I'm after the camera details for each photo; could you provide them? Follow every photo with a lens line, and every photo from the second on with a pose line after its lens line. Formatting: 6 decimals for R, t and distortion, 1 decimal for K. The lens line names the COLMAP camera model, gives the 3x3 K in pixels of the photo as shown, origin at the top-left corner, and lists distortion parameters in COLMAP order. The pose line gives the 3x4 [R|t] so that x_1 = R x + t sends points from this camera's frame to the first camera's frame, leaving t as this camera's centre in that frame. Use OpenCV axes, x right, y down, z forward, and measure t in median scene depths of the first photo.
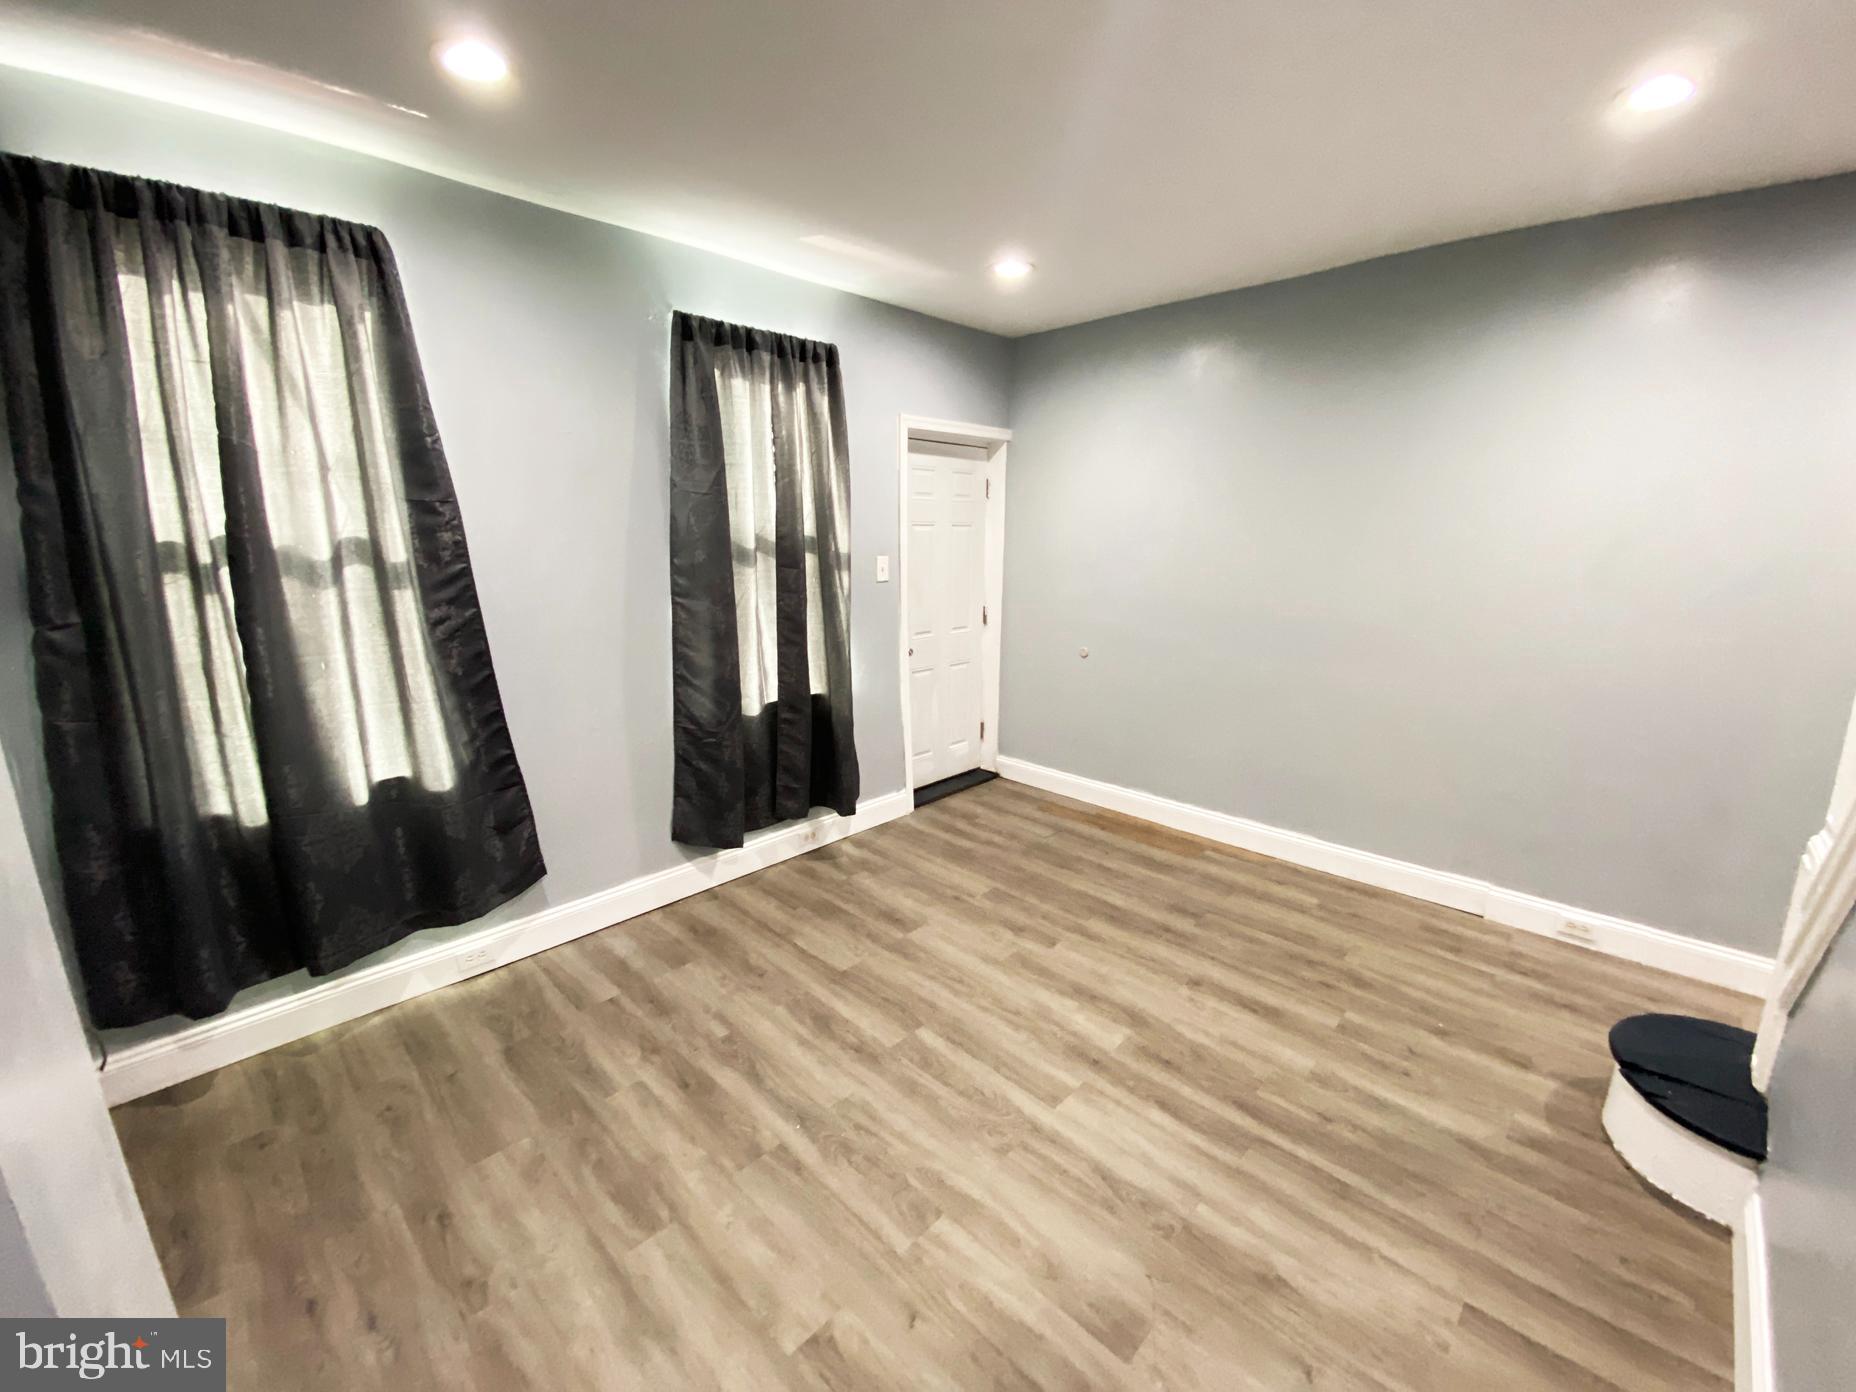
lens RADIAL K [[754.5, 0, 925.9], [0, 754.5, 695.6], [0, 0, 1]] dist [0.036893, -0.028810]
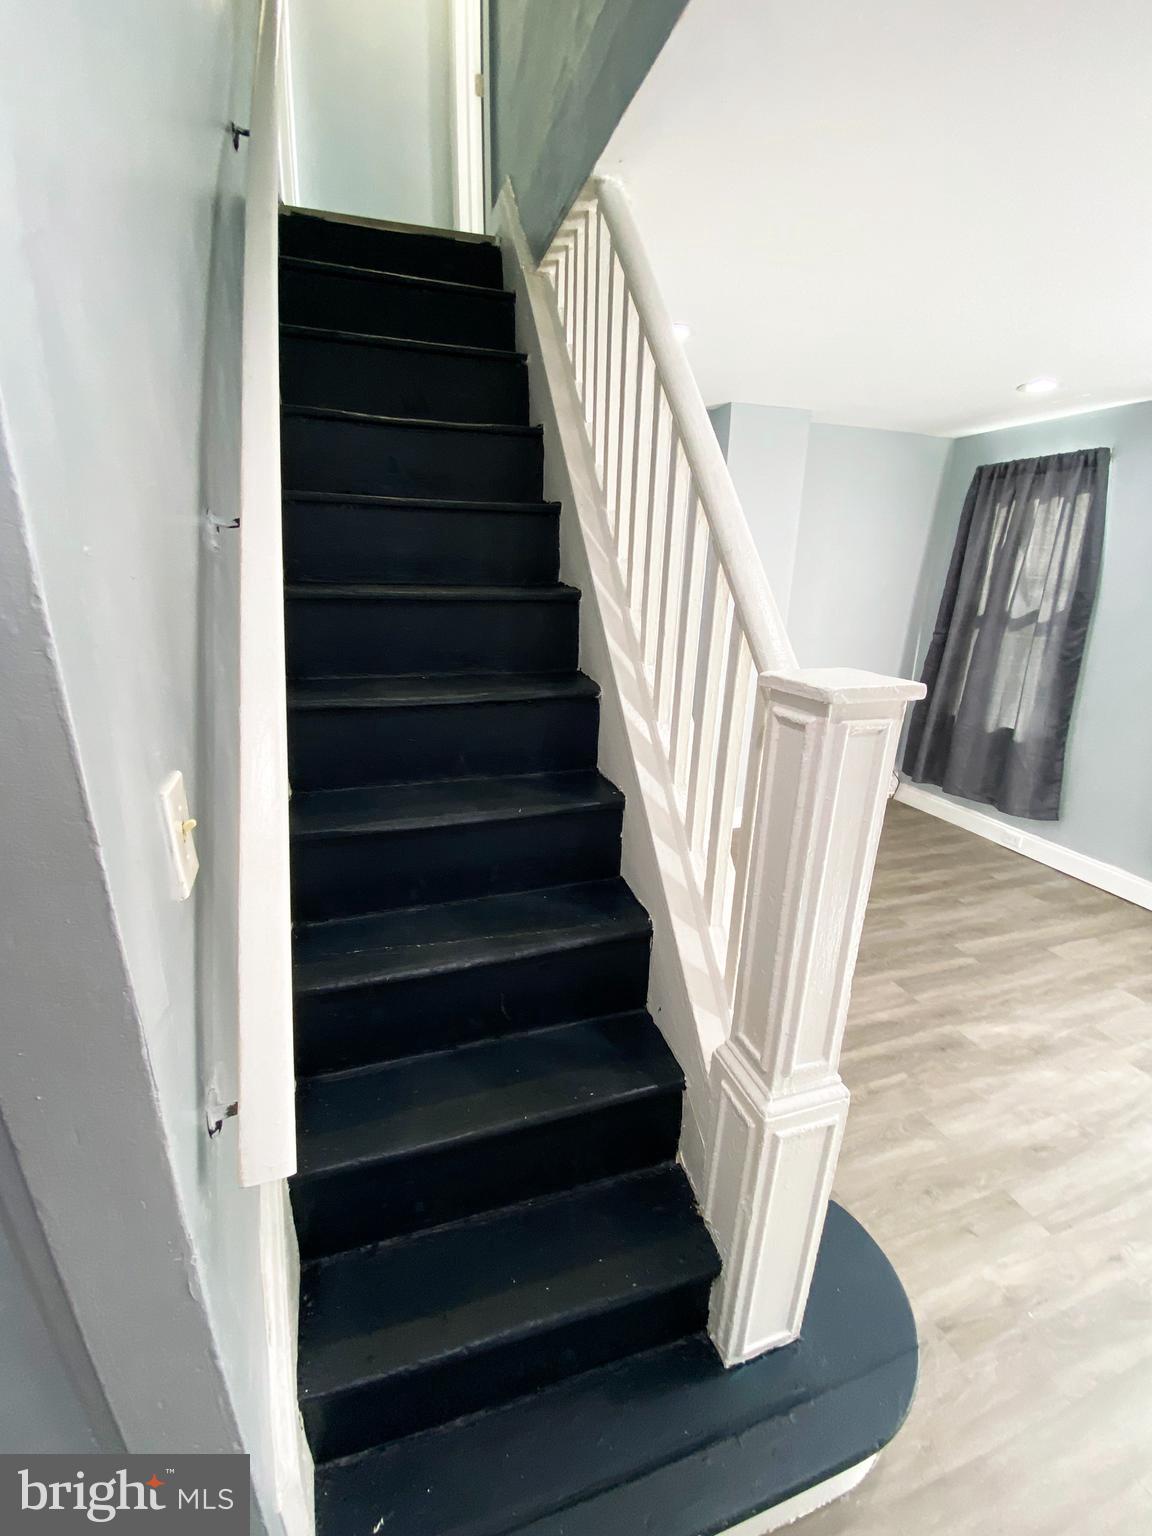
lens RADIAL K [[632.6, 0, 576.0], [0, 632.6, 768.0], [0, 0, 1]] dist [0.001453, -0.011543]
pose [[-0.466808, 0.242272, -0.850526, 1.131874], [-0.220039, 0.899679, 0.377041, -0.153471], [0.856547, 0.363155, -0.366668, 0.584857]]
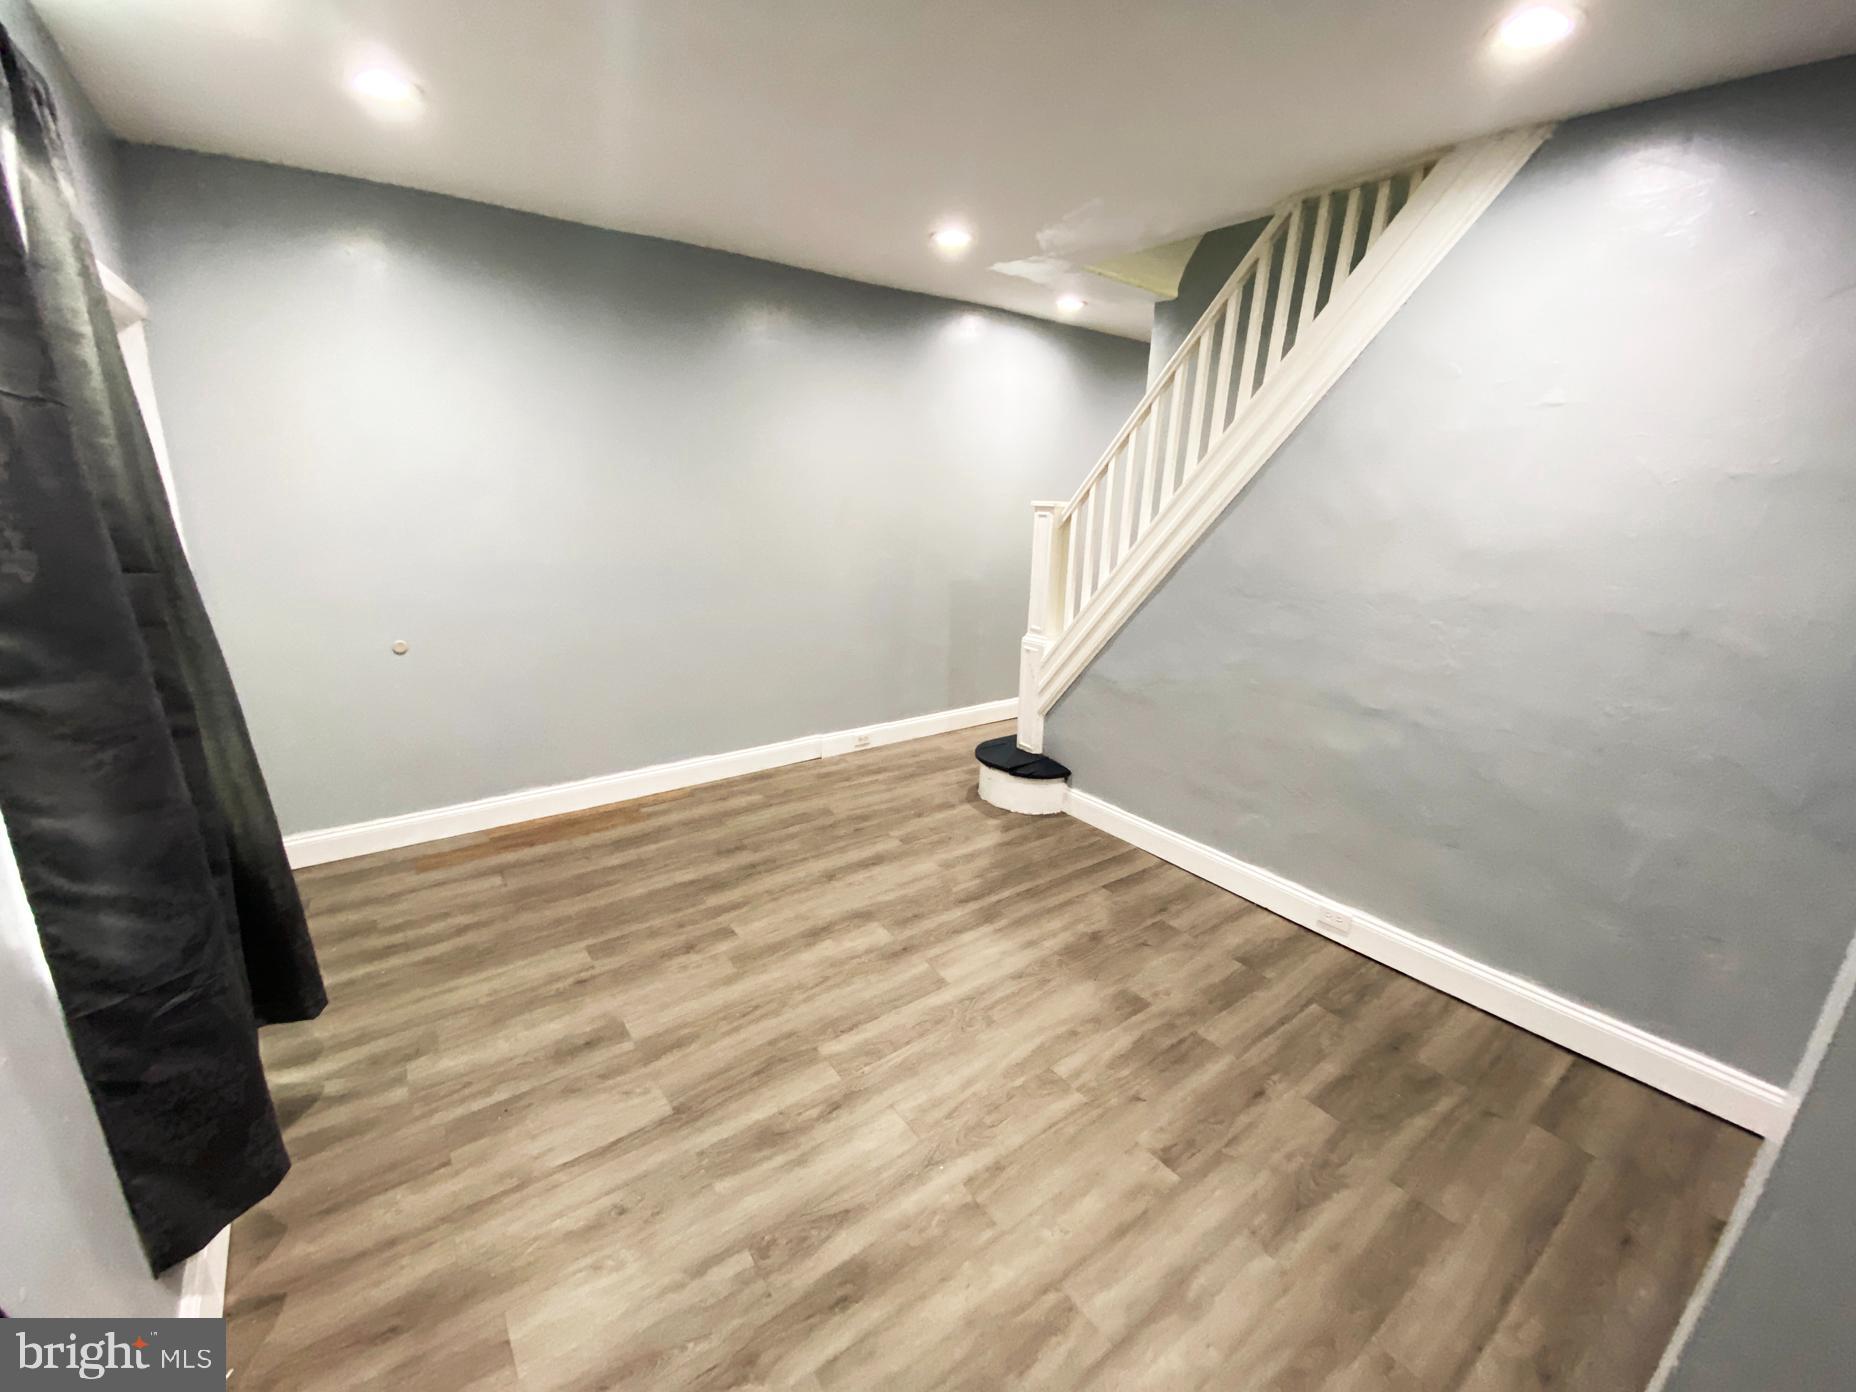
lens RADIAL K [[754.5, 0, 925.9], [0, 754.5, 695.6], [0, 0, 1]] dist [0.036893, -0.028810]
pose [[0.162367, -0.268561, 0.949480, -0.659889], [0.189826, 0.952776, 0.237032, -0.144607], [-0.968299, 0.141750, 0.205680, 0.557211]]
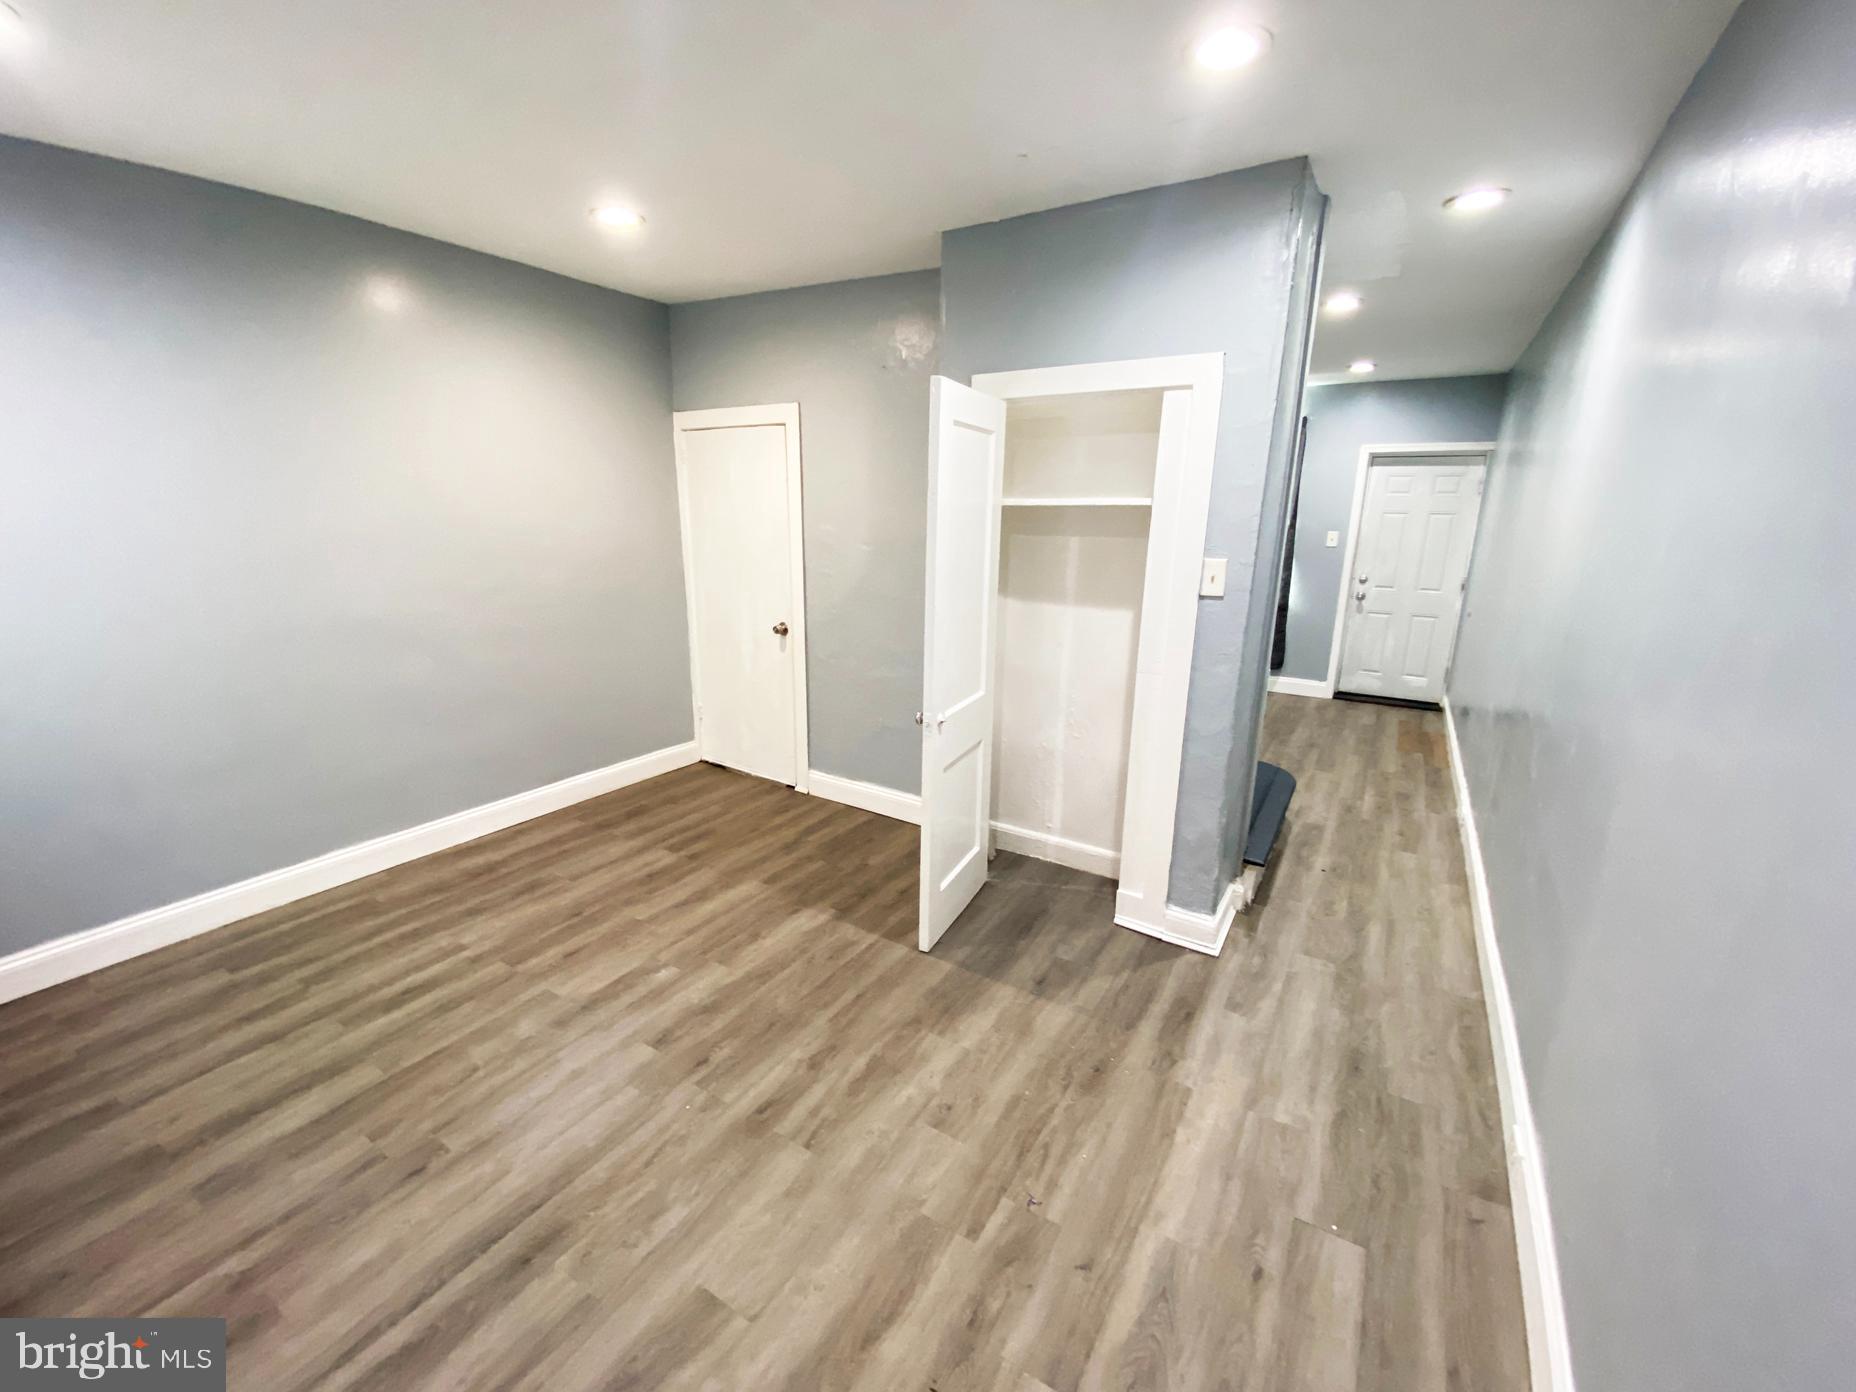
lens RADIAL K [[754.5, 0, 925.9], [0, 754.5, 695.6], [0, 0, 1]] dist [0.036893, -0.028810]
pose [[0.210100, 0.231635, -0.949844, 1.998809], [-0.225863, 0.956747, 0.183359, 0.073994], [0.951233, 0.176011, 0.253330, -0.294634]]
